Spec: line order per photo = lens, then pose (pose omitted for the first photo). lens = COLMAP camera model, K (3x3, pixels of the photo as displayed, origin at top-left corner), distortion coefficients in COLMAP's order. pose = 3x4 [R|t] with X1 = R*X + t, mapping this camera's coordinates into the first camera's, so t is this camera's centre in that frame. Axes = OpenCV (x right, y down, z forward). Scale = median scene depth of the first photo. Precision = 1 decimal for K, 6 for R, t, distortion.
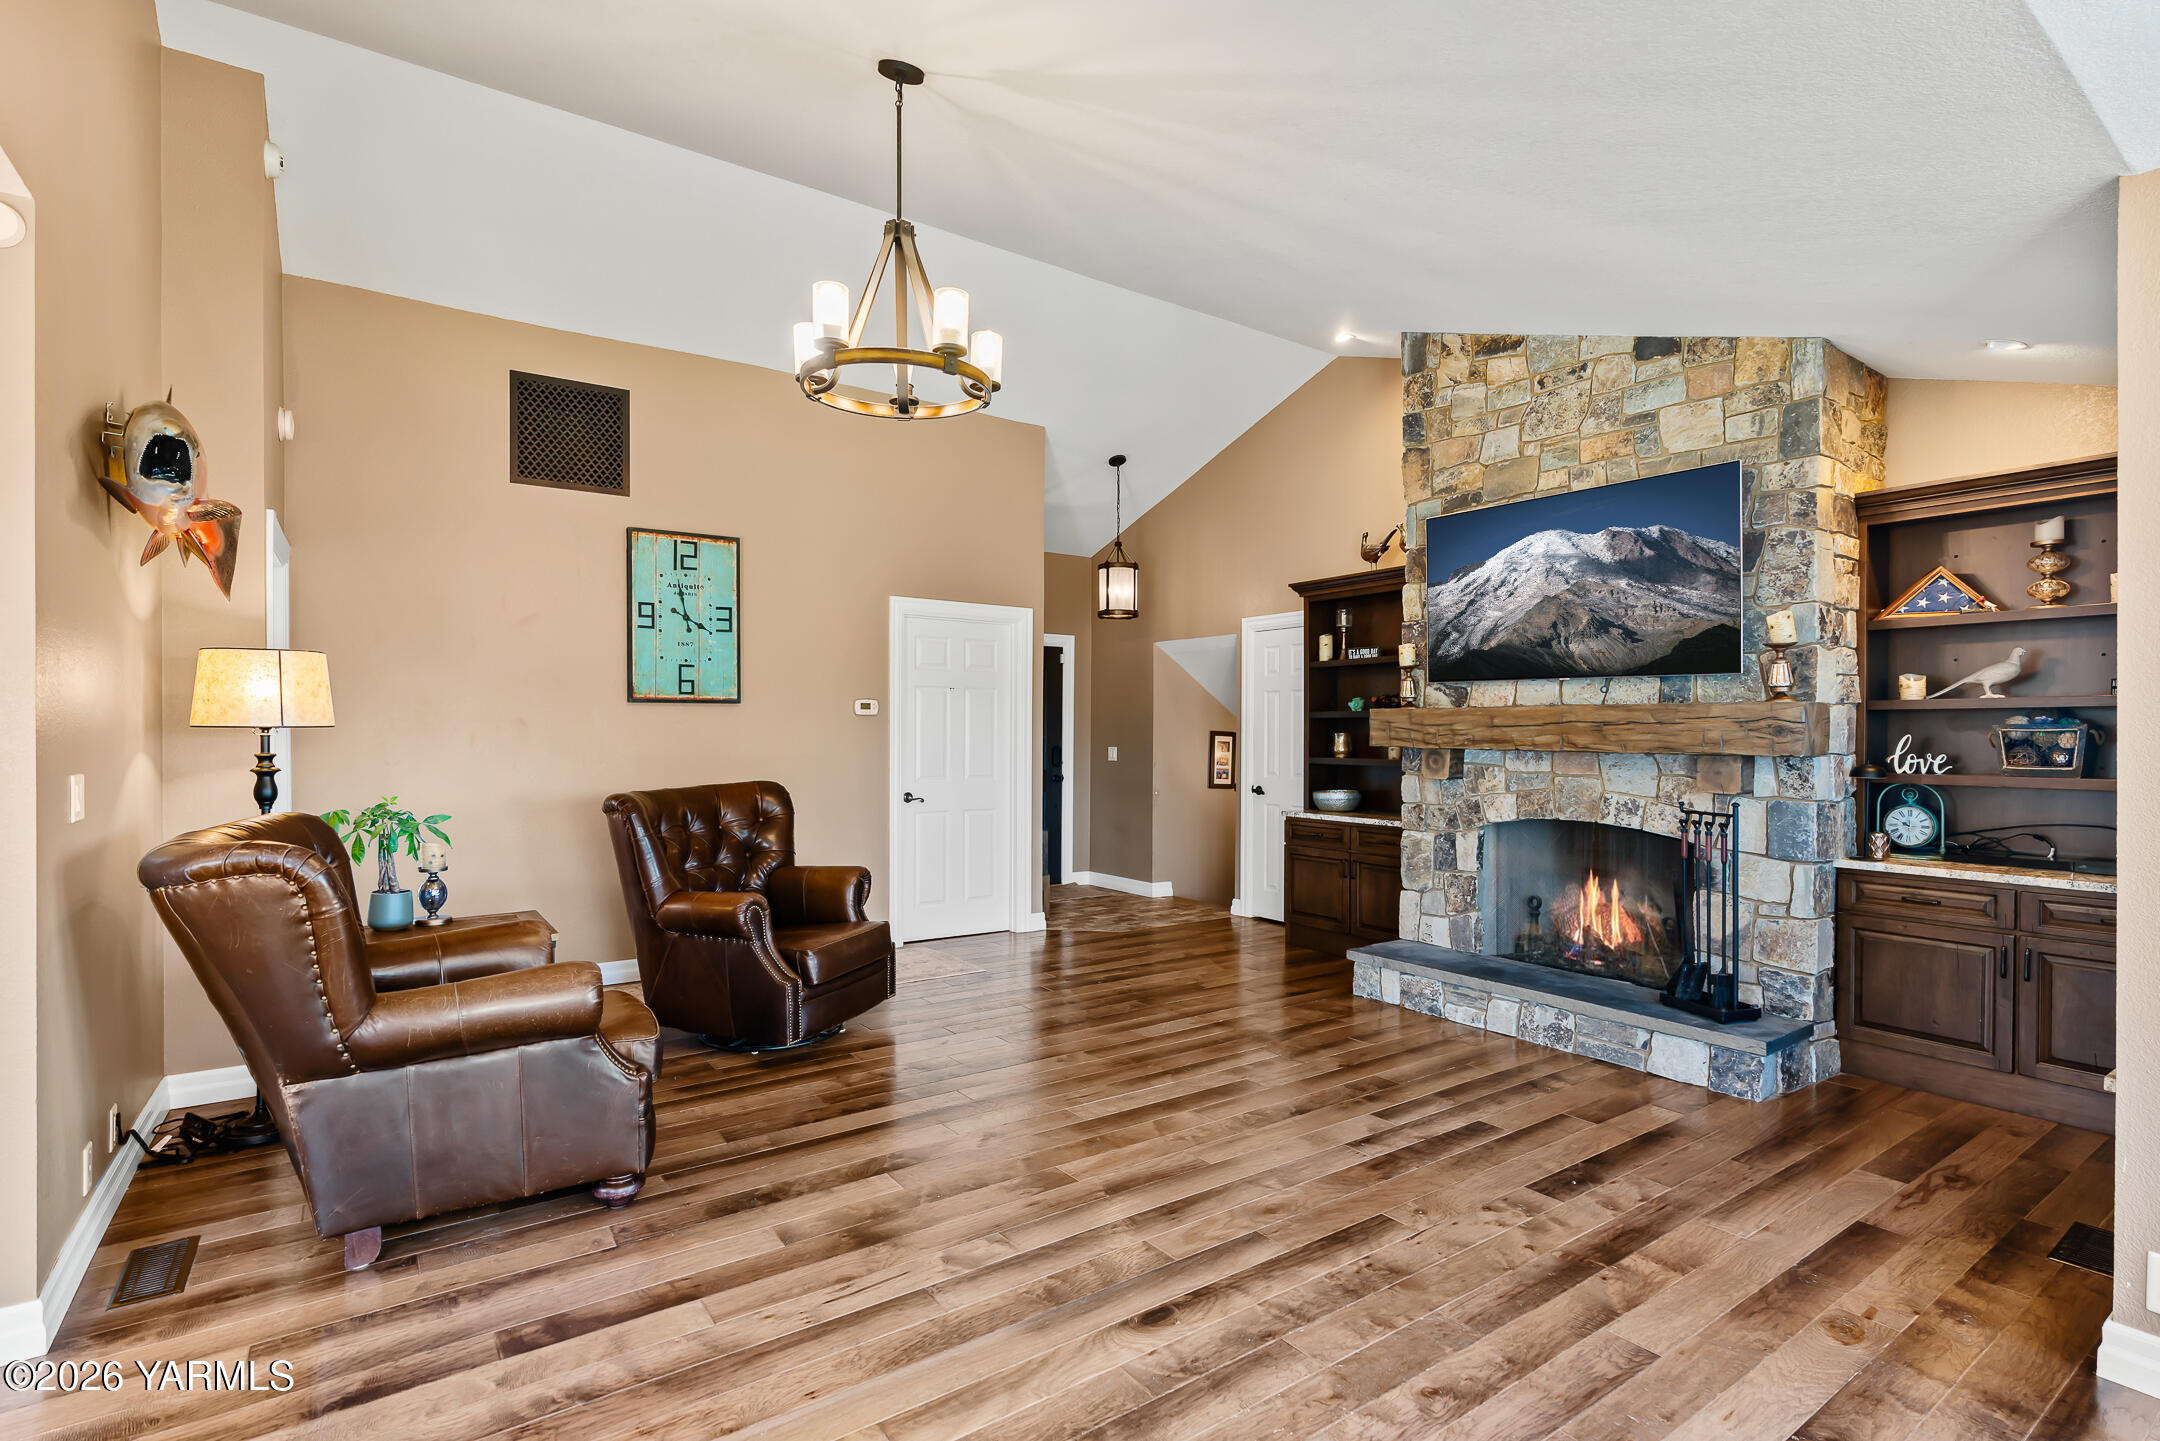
lens RADIAL K [[1080.9, 0, 1071.3], [0, 1080.9, 734.5], [0, 0, 1]] dist [-0.001984, 0.000240]
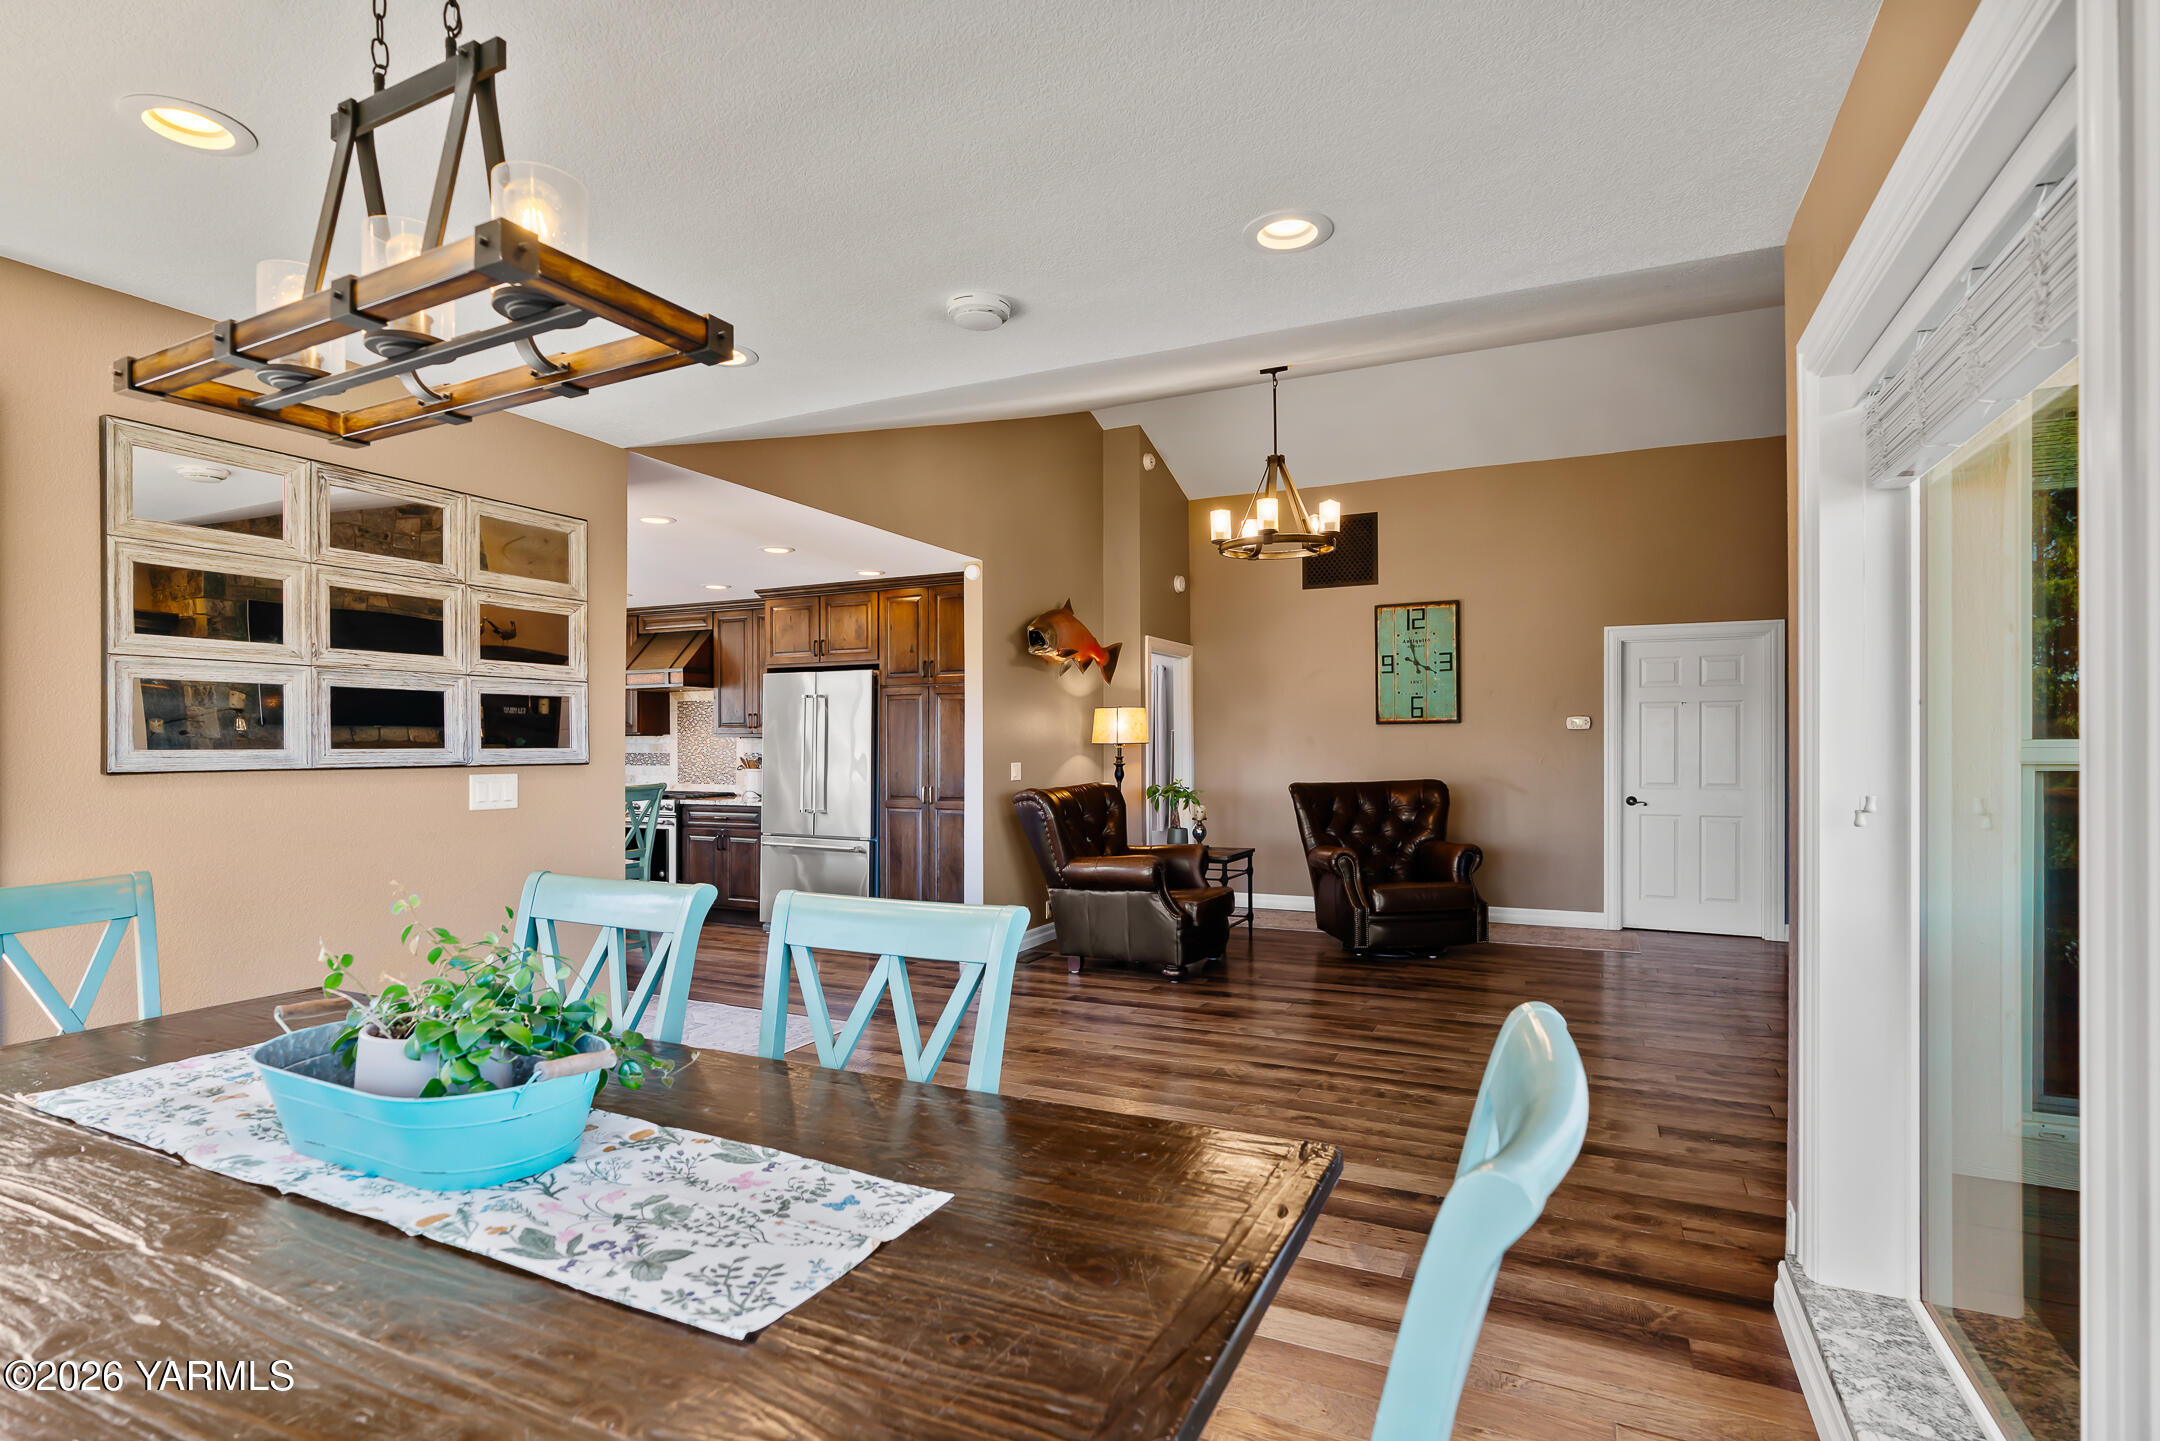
lens RADIAL K [[1080.9, 0, 1083.1], [0, 1080.9, 730.3], [0, 0, 1]] dist [-0.001984, 0.000240]
pose [[0.501504, -0.017024, -0.864988, 1.013017], [0.004257, 0.999843, -0.017210, 0.002557], [0.865145, 0.004949, 0.501498, -0.128372]]
